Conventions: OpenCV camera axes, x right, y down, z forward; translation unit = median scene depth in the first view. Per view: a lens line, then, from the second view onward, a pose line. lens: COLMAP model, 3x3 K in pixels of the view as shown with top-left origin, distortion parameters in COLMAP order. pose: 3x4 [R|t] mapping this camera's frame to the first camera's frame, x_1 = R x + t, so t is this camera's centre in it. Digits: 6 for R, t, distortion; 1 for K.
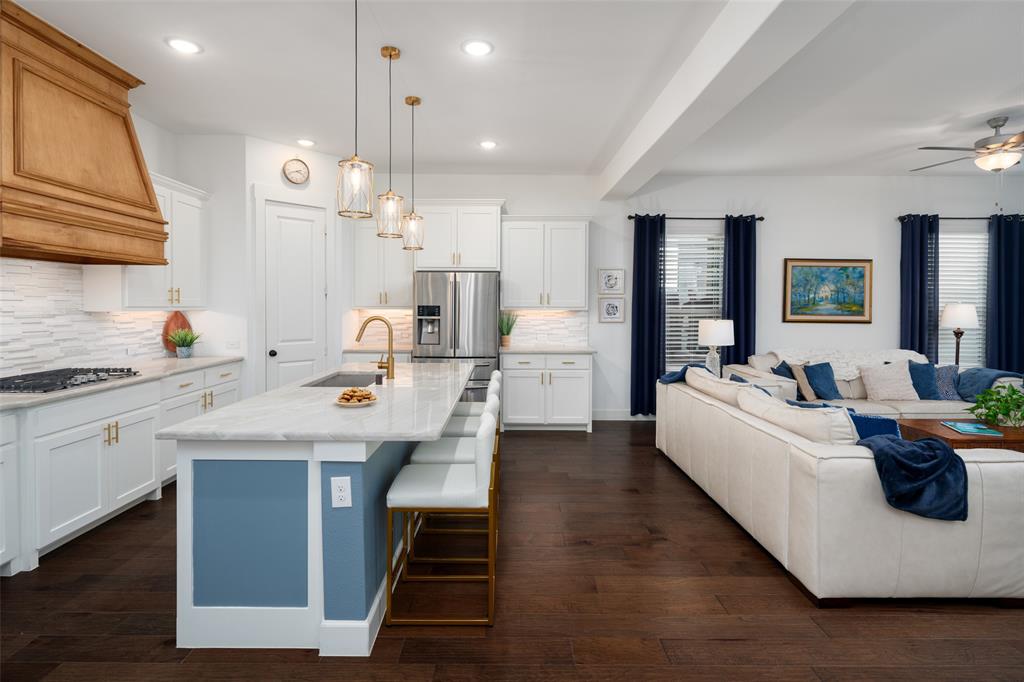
lens RADIAL K [[497.9, 0, 504.2], [0, 497.9, 310.6], [0, 0, 1]] dist [-0.004959, -0.000456]
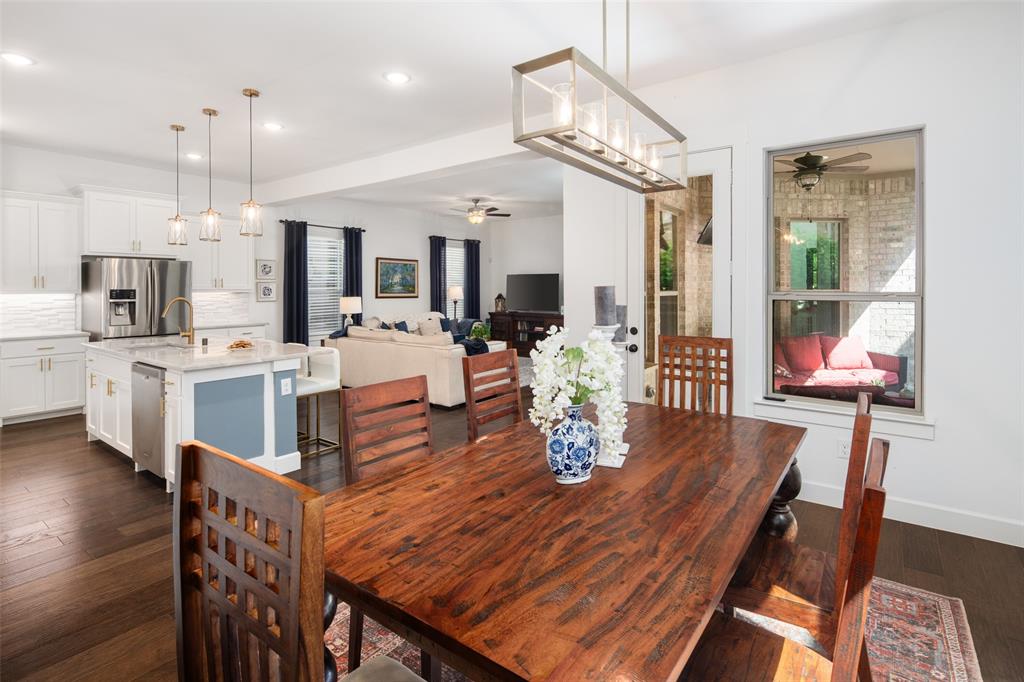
lens RADIAL K [[497.9, 0, 491.8], [0, 497.9, 288.4], [0, 0, 1]] dist [-0.004959, -0.000456]
pose [[0.625521, -0.007196, 0.780174, -0.498338], [0.013592, 0.999906, -0.001676, 0.000689], [-0.780089, 0.011653, 0.625560, -0.305311]]
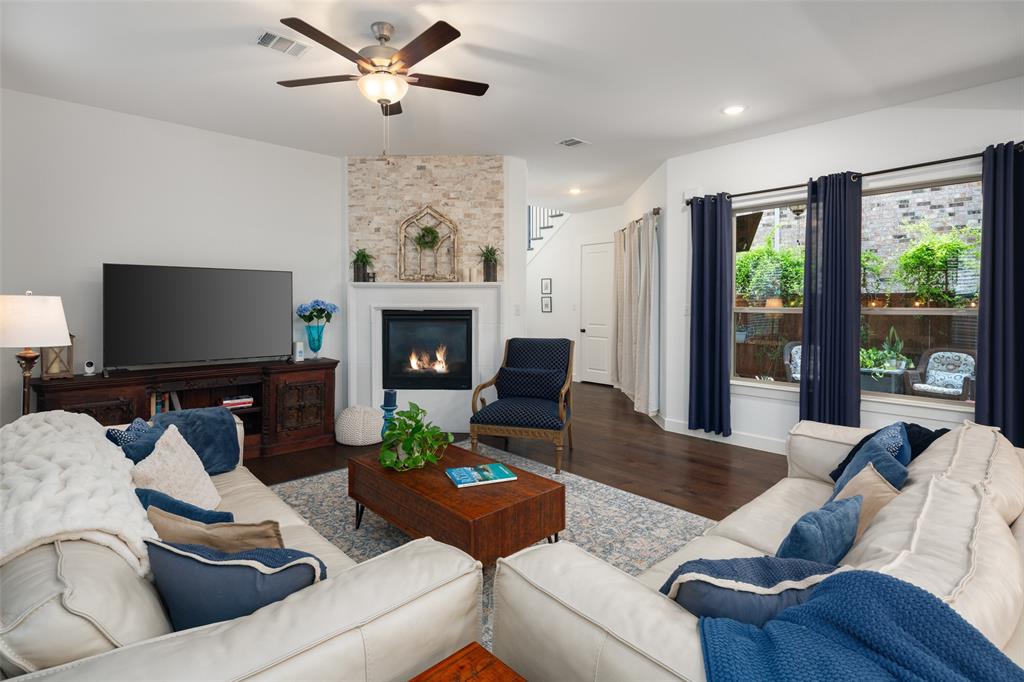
lens RADIAL K [[497.9, 0, 490.8], [0, 497.9, 306.2], [0, 0, 1]] dist [-0.004959, -0.000456]
pose [[-0.662907, -0.011634, 0.748611, 0.303879], [0.005089, 0.999786, 0.020044, -0.012411], [-0.748684, 0.017097, -0.662706, 1.039833]]
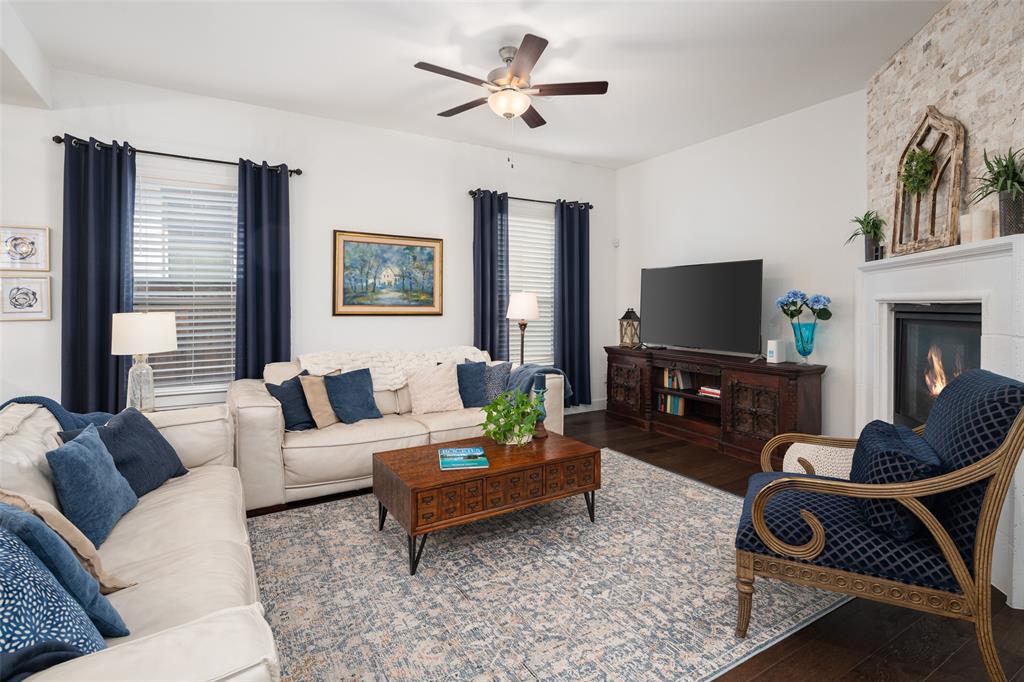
lens RADIAL K [[497.9, 0, 520.5], [0, 497.9, 310.3], [0, 0, 1]] dist [-0.004959, -0.000456]
pose [[0.850559, -0.008225, 0.525816, 0.470693], [0.007124, 0.999966, 0.004119, 0.016314], [-0.525832, 0.000243, 0.850588, 0.251543]]
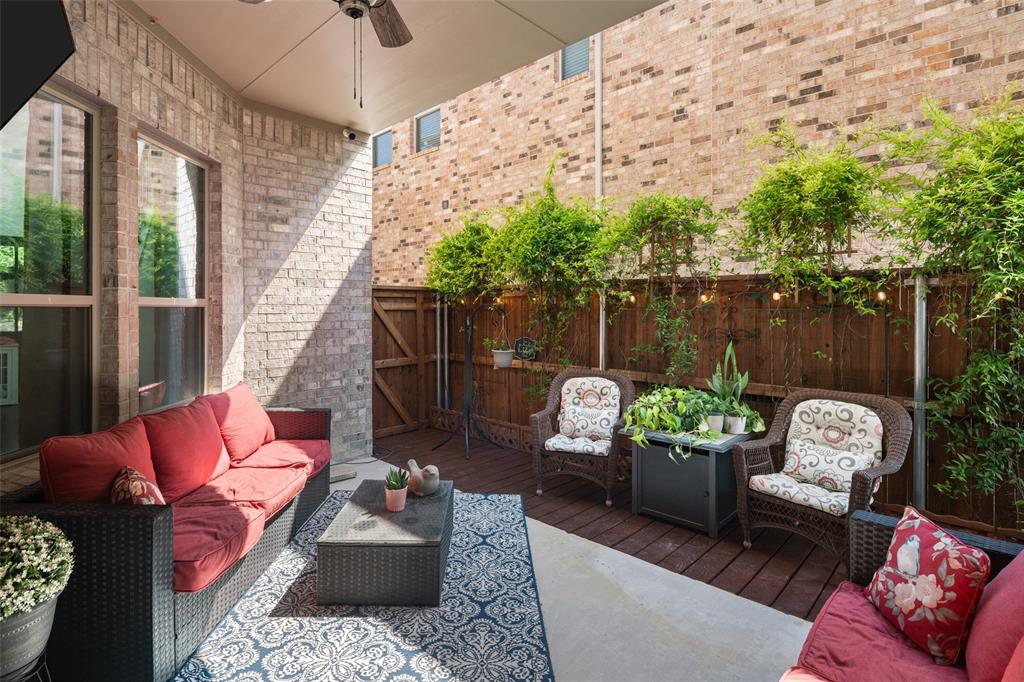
lens RADIAL K [[497.9, 0, 487.5], [0, 497.9, 306.4], [0, 0, 1]] dist [-0.004959, -0.000456]
pose [[-0.704999, -0.000863, 0.709207, 0.347166], [0.006608, 0.999948, 0.007785, 0.020541], [-0.709177, 0.010175, -0.704957, -0.000231]]
